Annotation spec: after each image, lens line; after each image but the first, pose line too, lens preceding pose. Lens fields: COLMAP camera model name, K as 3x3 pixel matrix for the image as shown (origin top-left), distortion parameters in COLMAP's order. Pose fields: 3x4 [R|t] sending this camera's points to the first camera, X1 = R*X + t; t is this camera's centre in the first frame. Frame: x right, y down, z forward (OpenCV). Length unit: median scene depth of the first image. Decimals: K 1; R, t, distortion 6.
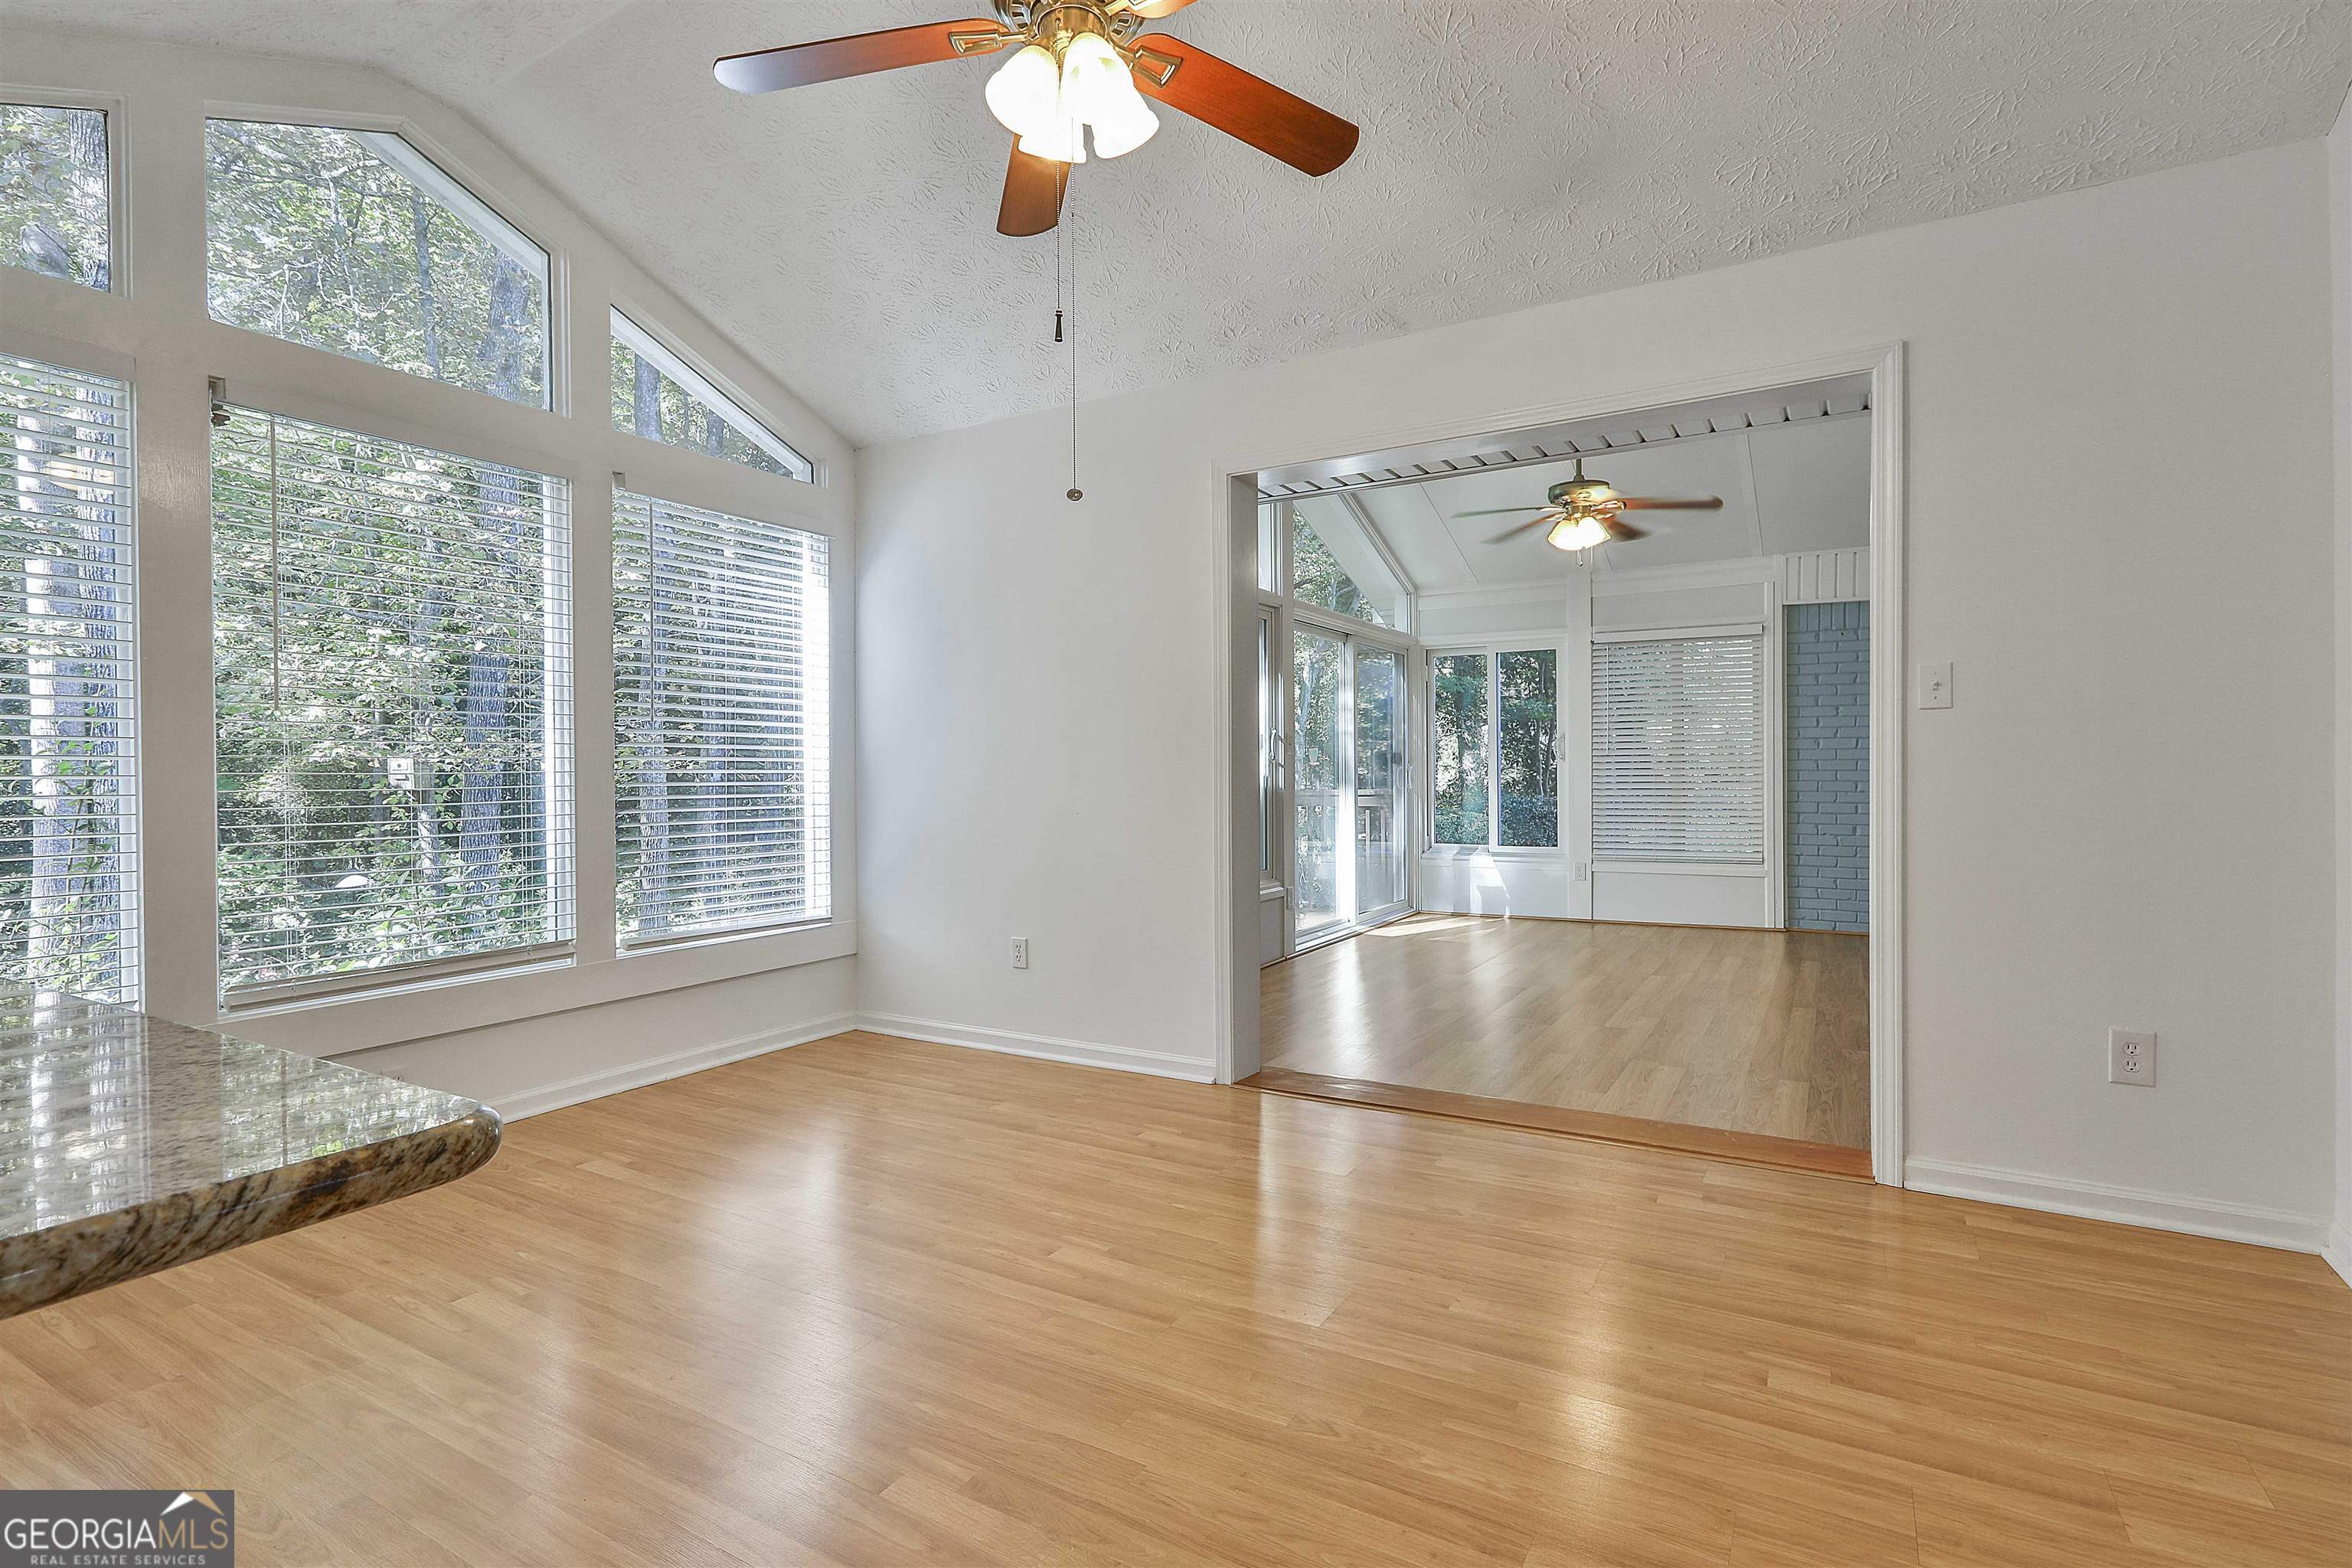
lens RADIAL K [[1137.4, 0, 1181.1], [0, 1137.4, 783.4], [0, 0, 1]] dist [-0.006292, 0.004505]
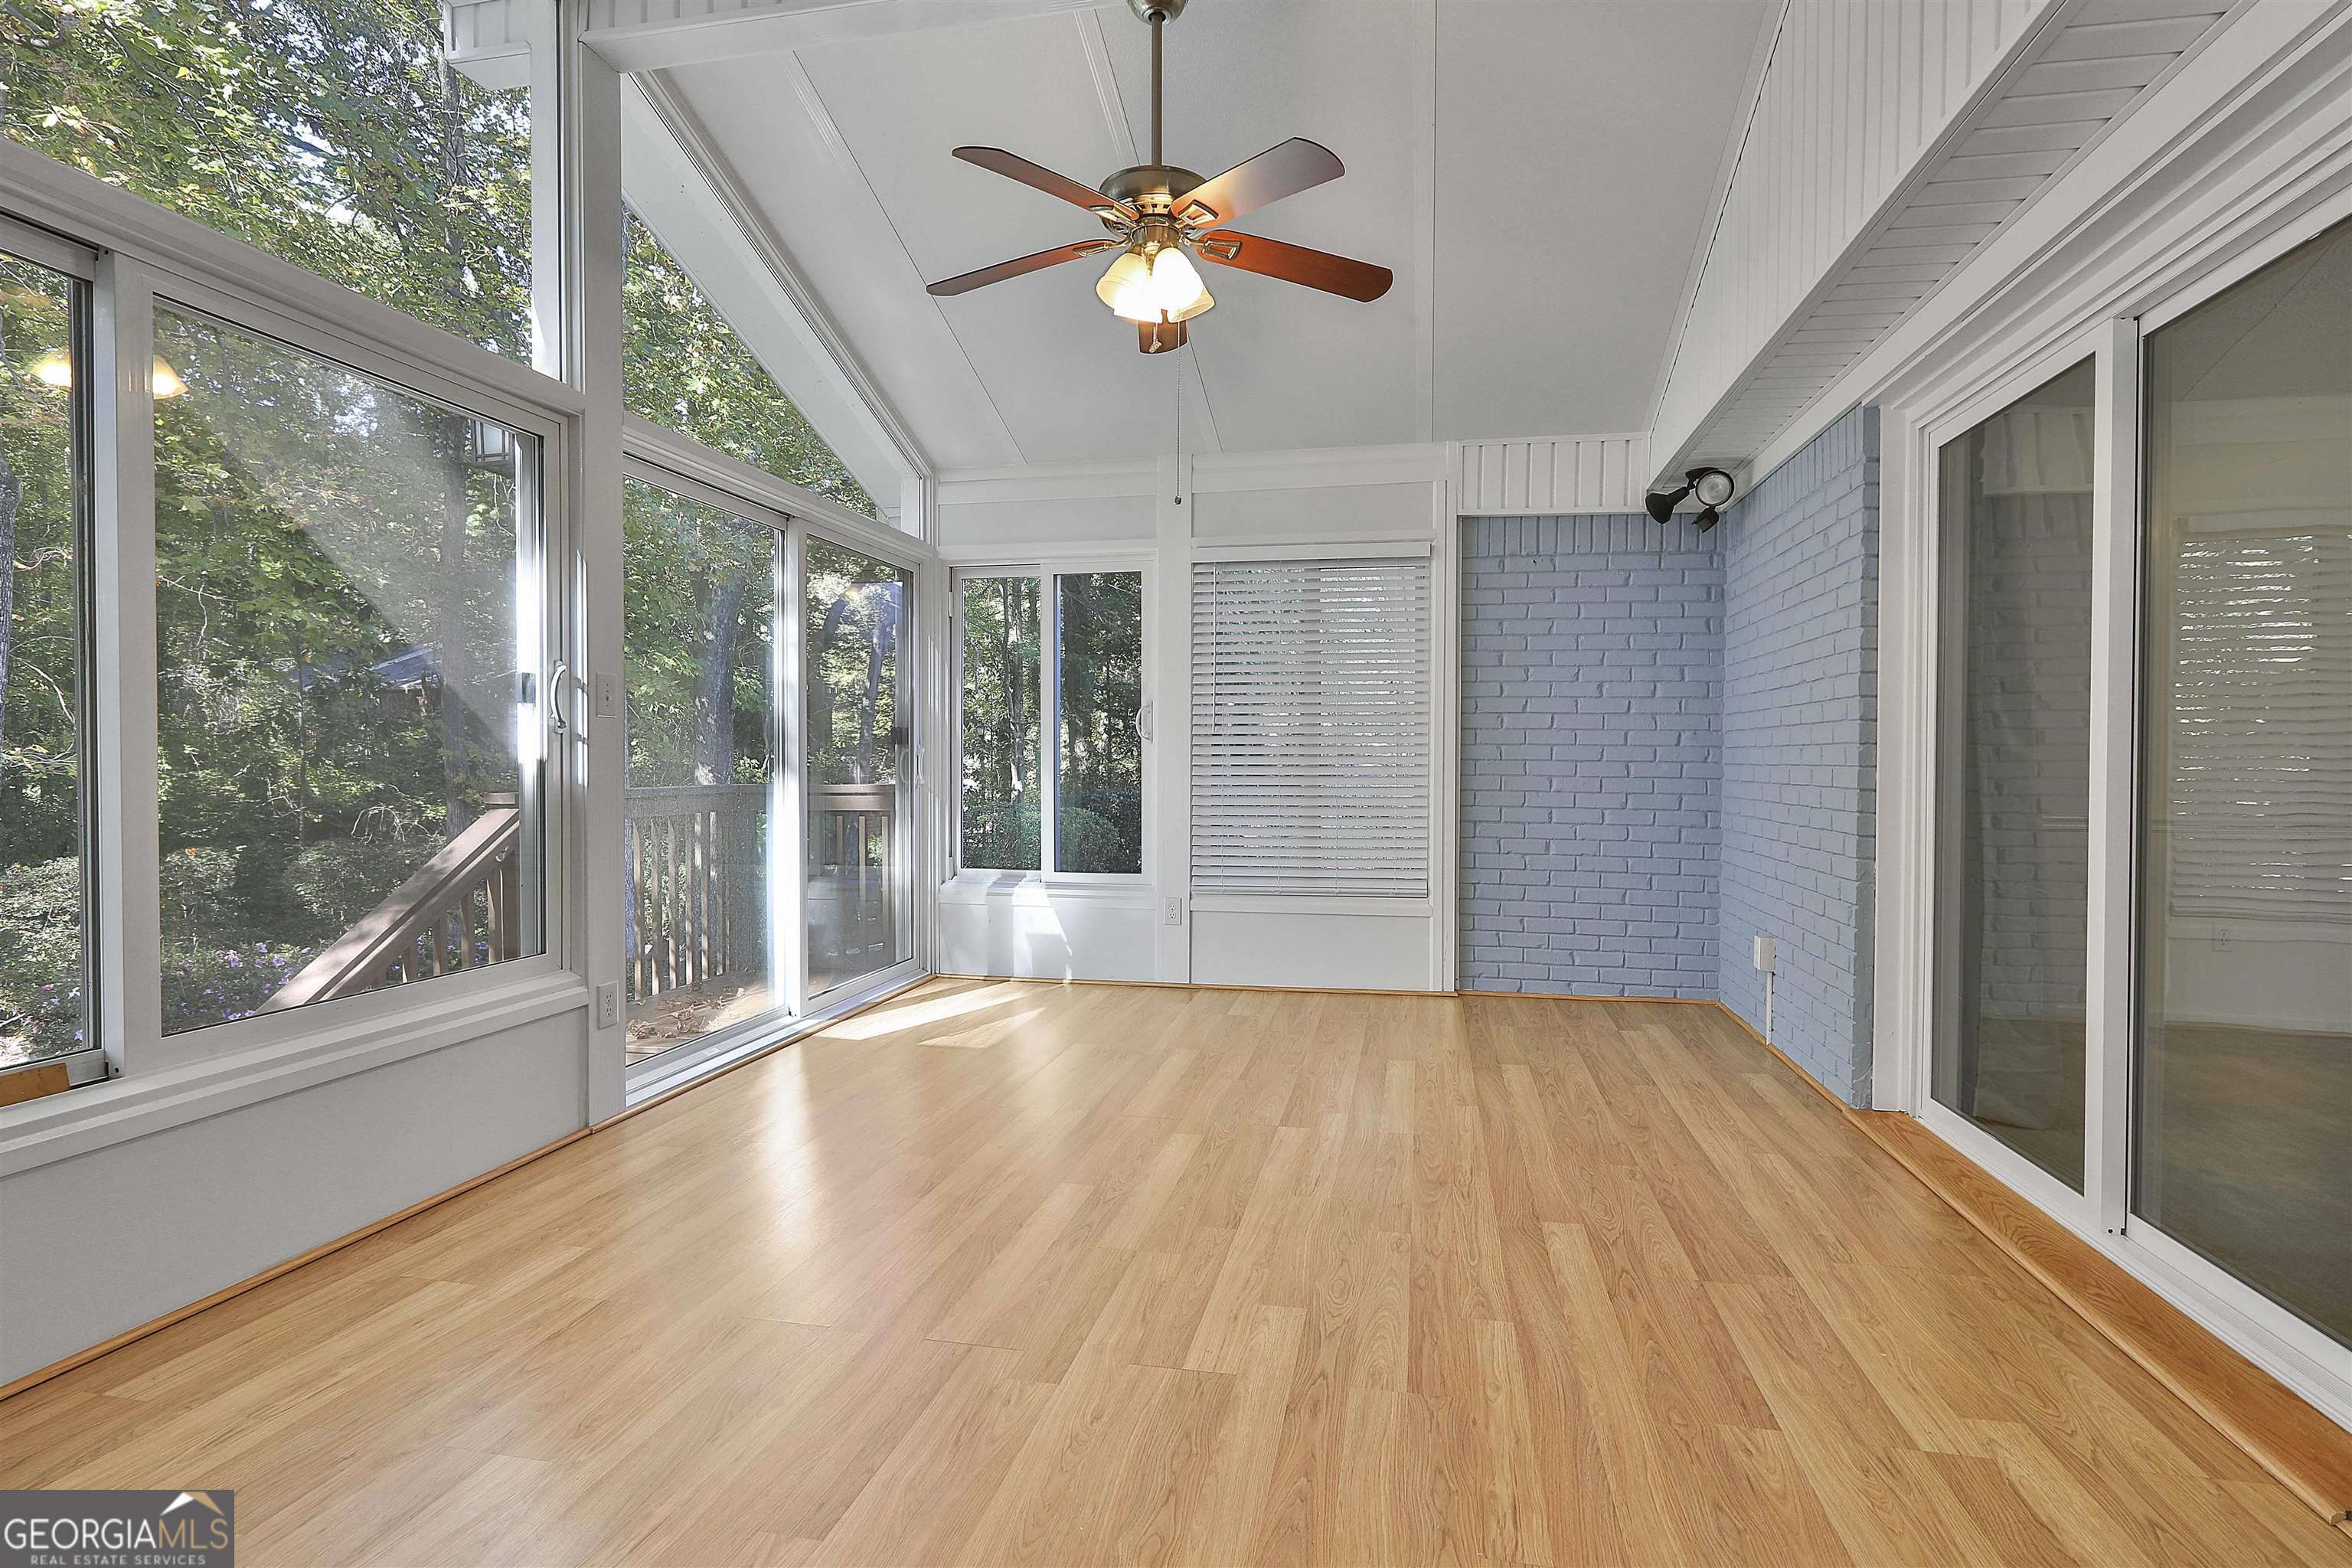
lens RADIAL K [[1137.4, 0, 1176.9], [0, 1137.4, 783.5], [0, 0, 1]] dist [-0.006292, 0.004505]
pose [[0.950192, 0.003321, 0.311646, 0.149446], [-0.006624, 0.999933, 0.009541, -0.002373], [-0.311594, -0.011130, 0.950150, 0.380042]]
